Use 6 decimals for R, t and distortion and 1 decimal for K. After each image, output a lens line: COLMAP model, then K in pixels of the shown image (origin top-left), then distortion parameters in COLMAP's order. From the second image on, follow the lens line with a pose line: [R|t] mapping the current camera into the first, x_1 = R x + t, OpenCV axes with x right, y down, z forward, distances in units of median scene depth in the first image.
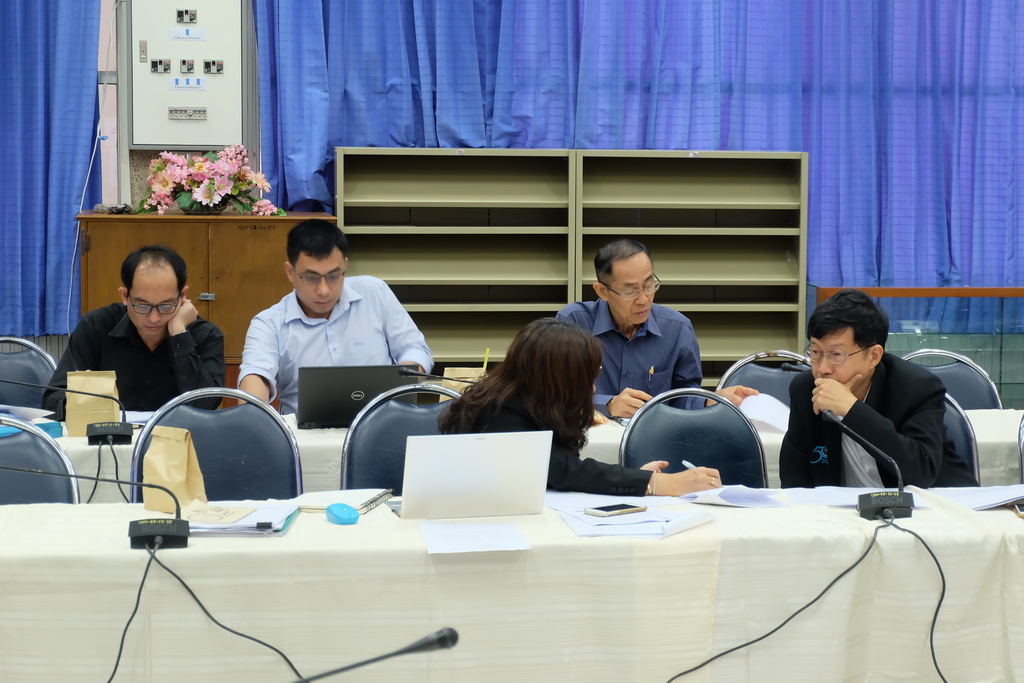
lens RADIAL K [[2154.7, 0, 512.0], [0, 2154.7, 341.5], [0, 0, 1]] dist [0.077114, 0.065944]
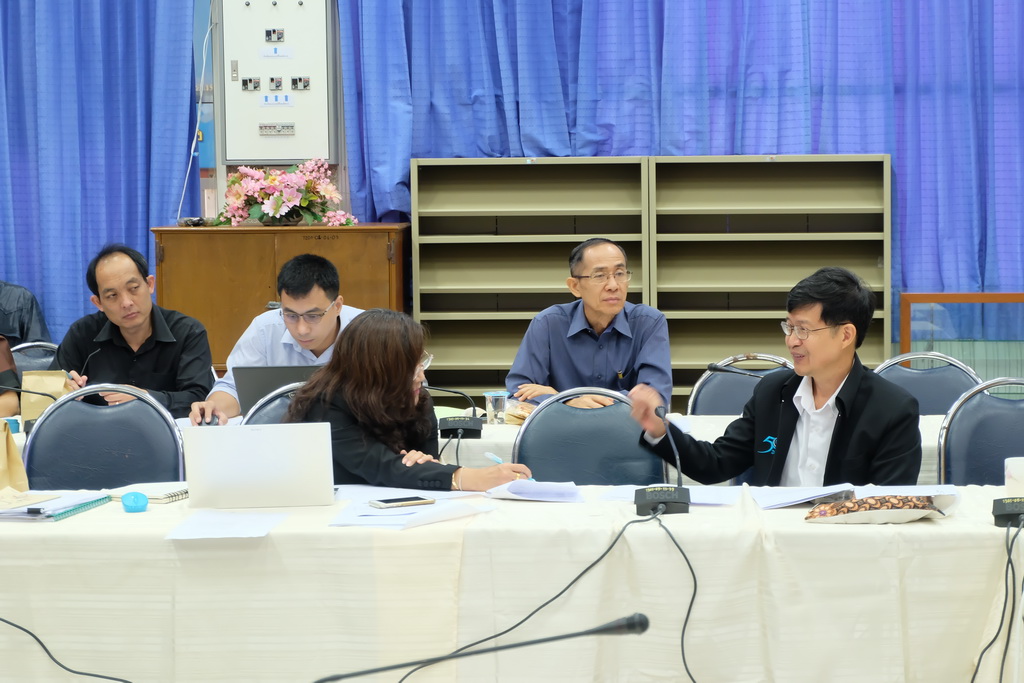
lens RADIAL K [[2154.7, 0, 512.0], [0, 2154.7, 341.5], [0, 0, 1]] dist [0.077114, 0.065944]
pose [[0.977517, -0.002159, -0.210845, 0.174189], [-0.000489, 0.999922, -0.012506, 0.008780], [0.210855, 0.012328, 0.977440, 0.015191]]
